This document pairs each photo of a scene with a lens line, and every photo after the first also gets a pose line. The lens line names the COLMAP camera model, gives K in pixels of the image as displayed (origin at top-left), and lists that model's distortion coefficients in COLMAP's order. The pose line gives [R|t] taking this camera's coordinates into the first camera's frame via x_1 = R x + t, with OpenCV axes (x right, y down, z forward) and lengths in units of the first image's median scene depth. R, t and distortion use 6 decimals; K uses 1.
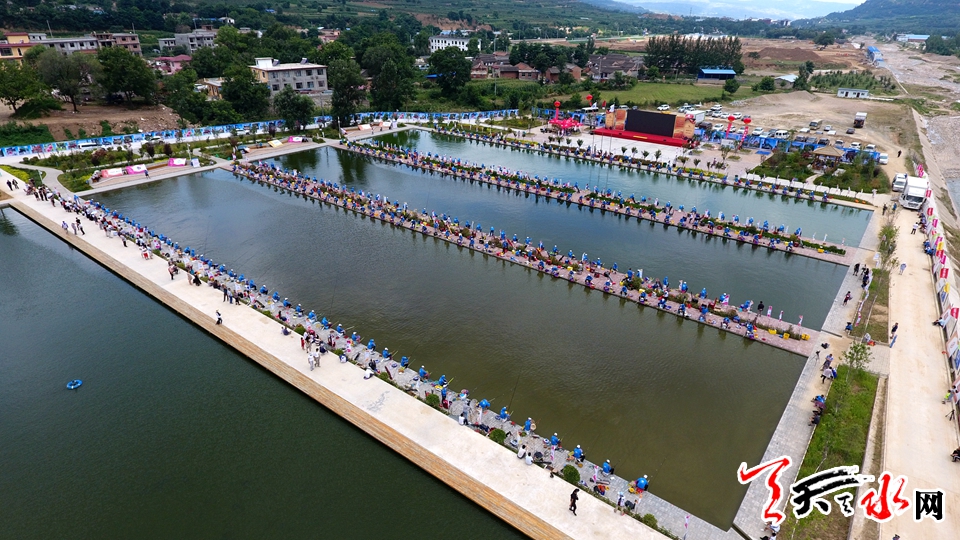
lens RADIAL K [[554.2, 0, 480.0], [0, 554.2, 270.0], [0, 0, 1]] dist [-0.001958, -0.000431]
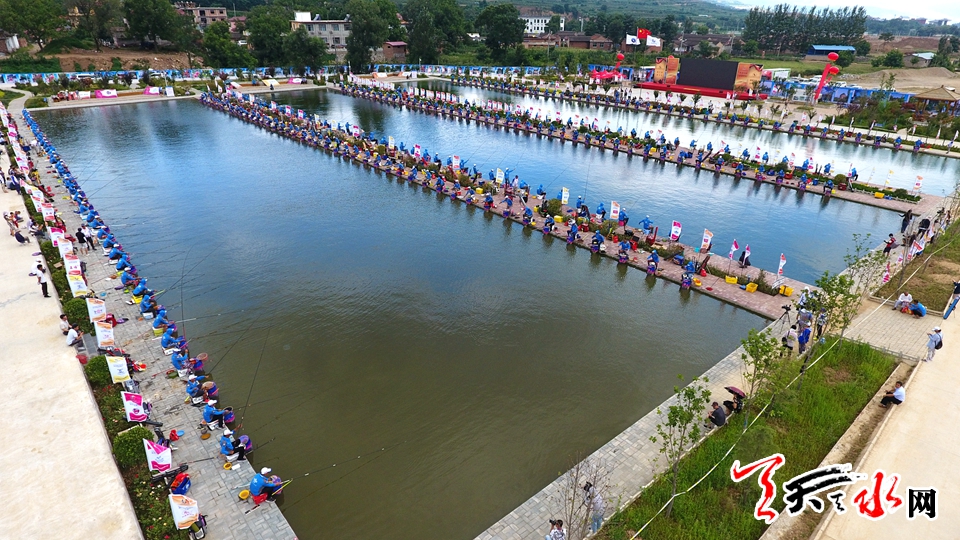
lens RADIAL K [[511.6, 0, 480.0], [0, 511.6, 270.0], [0, 0, 1]] dist [0.003630, 0.000619]
pose [[0.977475, 0.066703, -0.200233, 0.166236], [-0.062715, 0.997687, 0.026203, 0.046762], [0.201518, -0.013055, 0.979398, 0.169209]]
